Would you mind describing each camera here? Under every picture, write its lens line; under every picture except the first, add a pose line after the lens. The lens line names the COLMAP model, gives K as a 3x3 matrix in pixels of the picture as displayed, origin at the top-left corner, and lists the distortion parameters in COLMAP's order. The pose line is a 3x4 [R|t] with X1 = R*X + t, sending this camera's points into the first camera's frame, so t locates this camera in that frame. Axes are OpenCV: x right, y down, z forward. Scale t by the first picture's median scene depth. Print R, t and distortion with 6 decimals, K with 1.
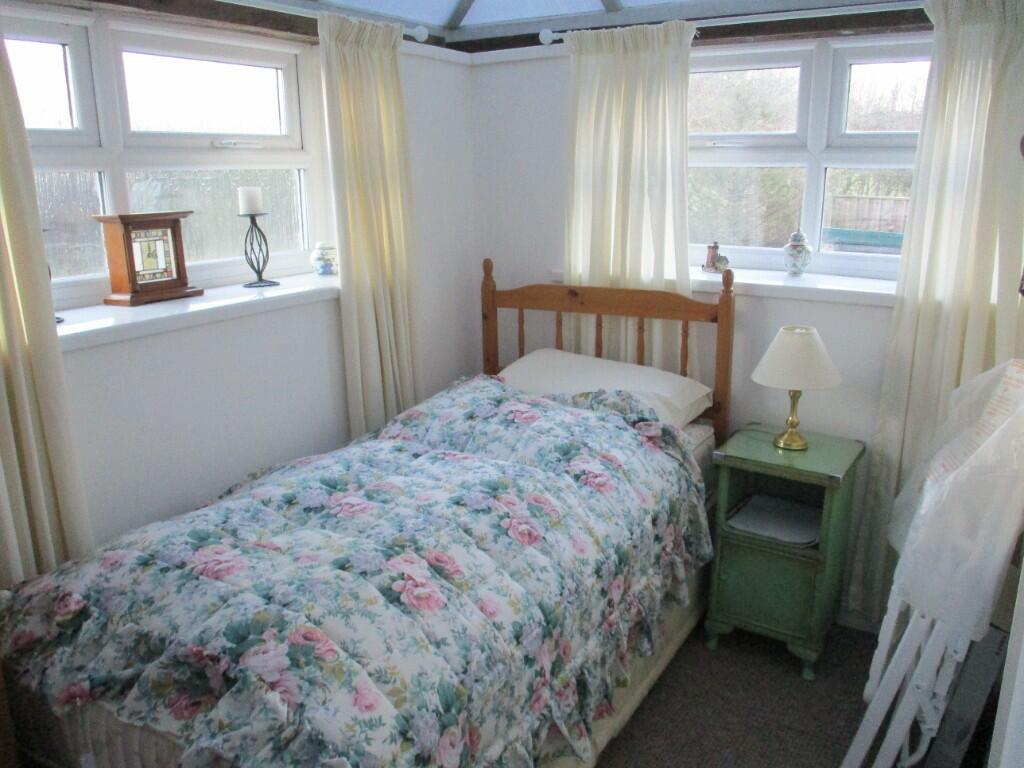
lens RADIAL K [[862.1, 0, 517.4], [0, 862.1, 381.7], [0, 0, 1]] dist [-0.023974, -0.004142]
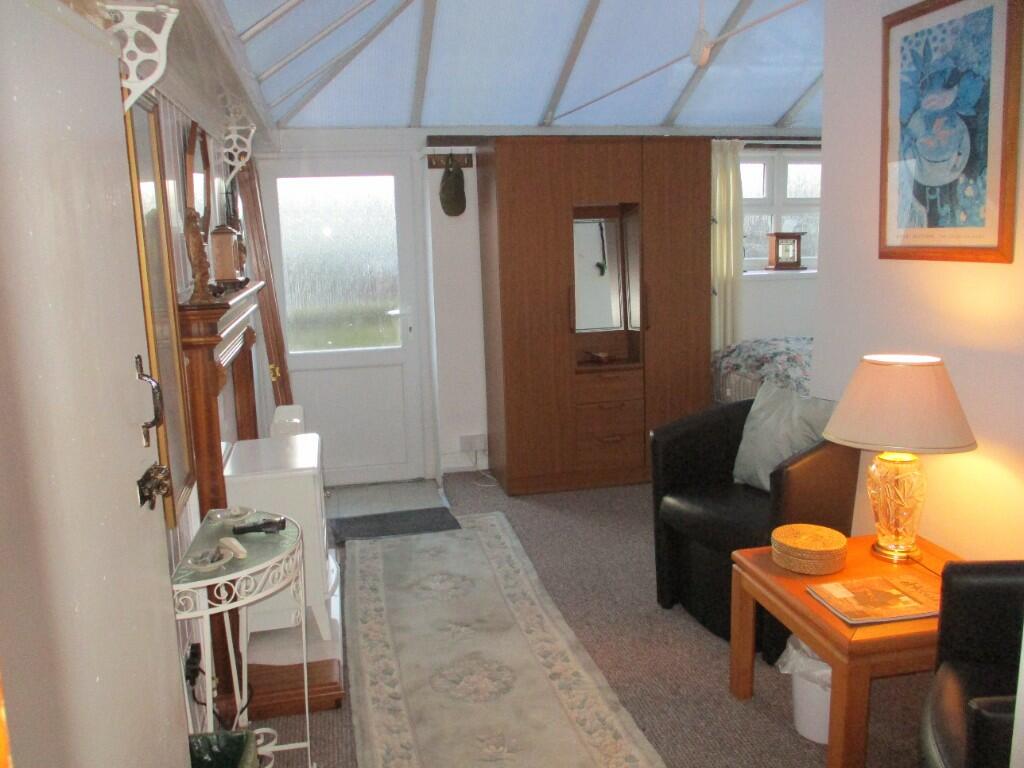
lens RADIAL K [[862.1, 0, 516.6], [0, 862.1, 387.4], [0, 0, 1]] dist [-0.023974, -0.004142]
pose [[0.709582, 0.122240, -0.693938, 0.728150], [-0.157247, 0.987472, 0.013154, 0.308338], [0.686852, 0.099786, 0.719914, -1.163862]]
